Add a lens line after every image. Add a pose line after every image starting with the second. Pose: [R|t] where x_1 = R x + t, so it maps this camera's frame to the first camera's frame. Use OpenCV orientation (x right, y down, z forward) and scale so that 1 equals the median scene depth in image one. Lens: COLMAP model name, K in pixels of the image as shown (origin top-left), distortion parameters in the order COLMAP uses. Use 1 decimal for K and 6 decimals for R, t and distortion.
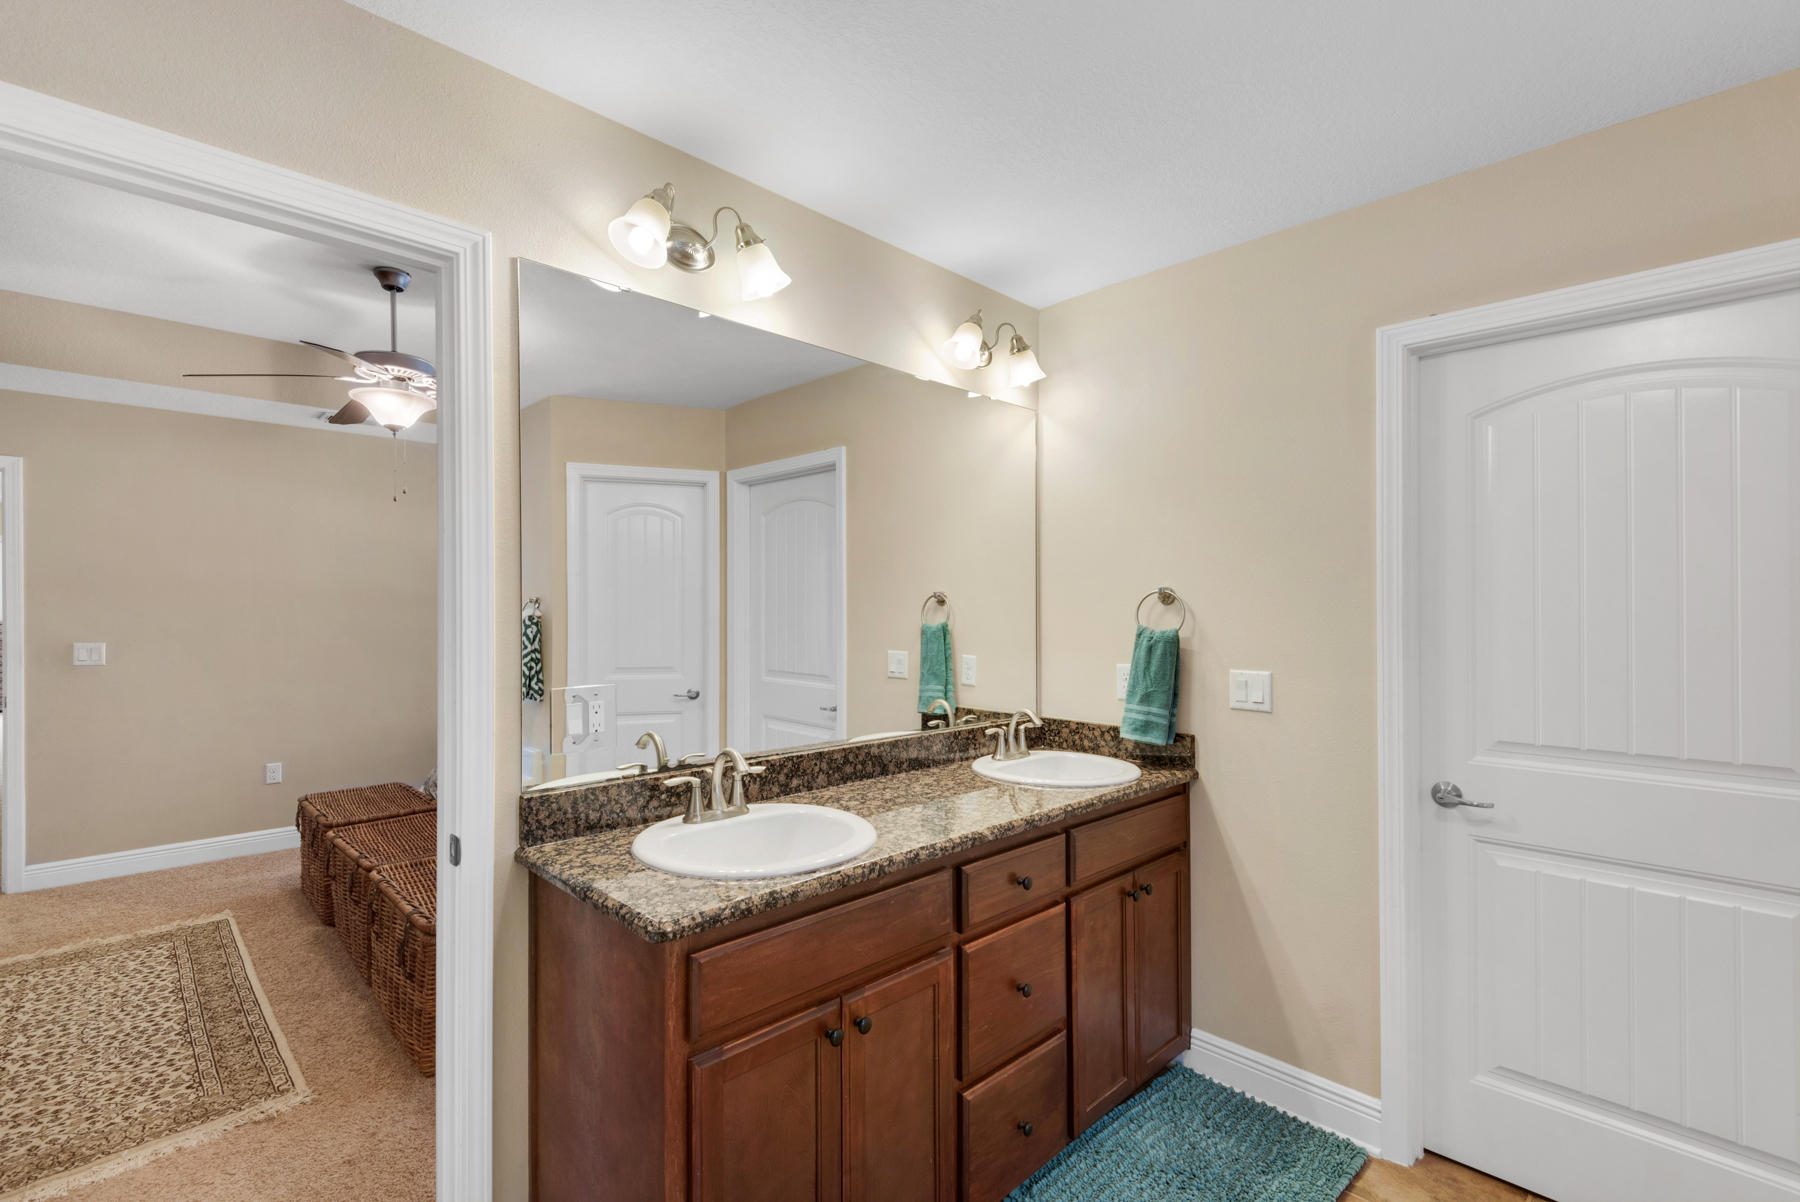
lens RADIAL K [[816.2, 0, 900.0], [0, 816.2, 601.0], [0, 0, 1]] dist [-0.008512, 0.000484]
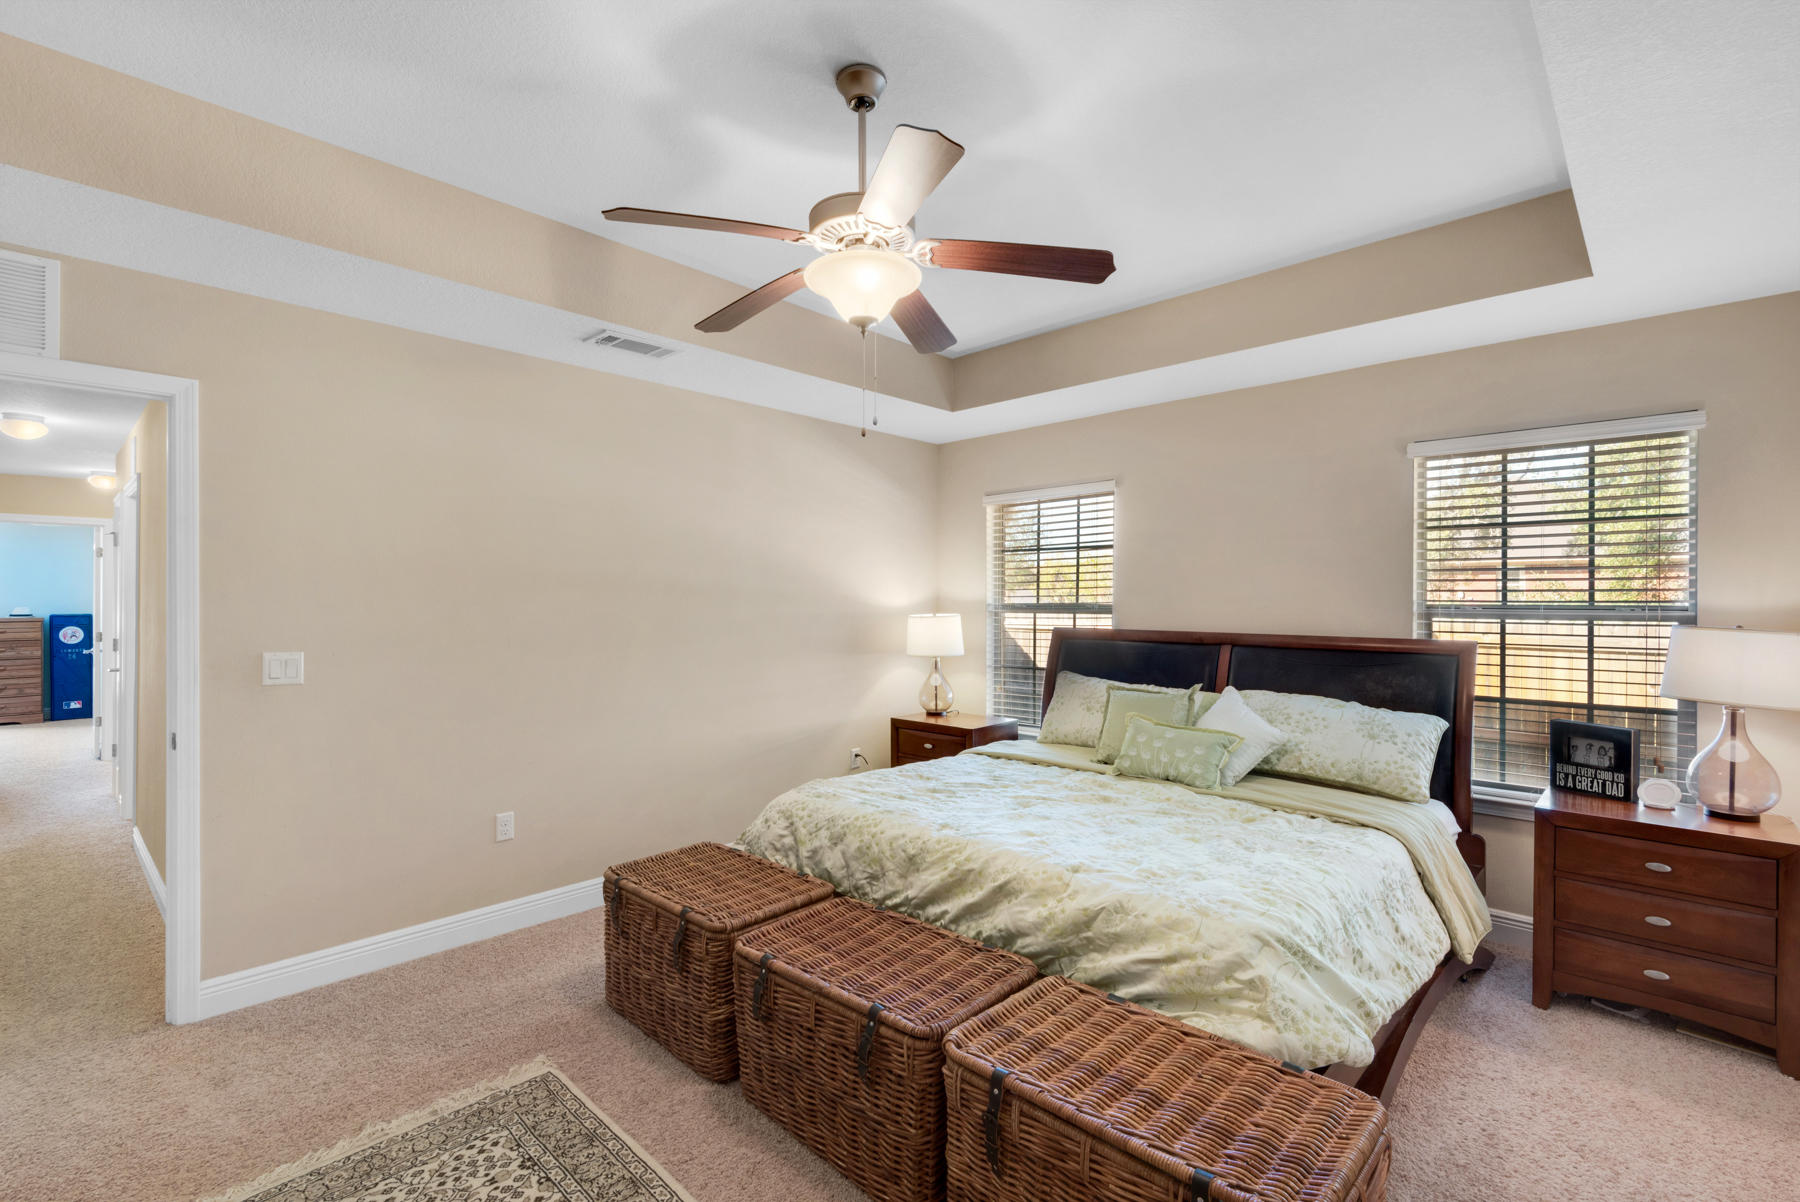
lens RADIAL K [[815.9, 0, 887.9], [0, 815.9, 589.8], [0, 0, 1]] dist [0.000130, -0.000341]
pose [[0.999688, -0.001389, 0.024920, -0.553226], [0.001368, 0.999999, 0.000837, -0.001961], [-0.024921, -0.000803, 0.999689, 0.317185]]
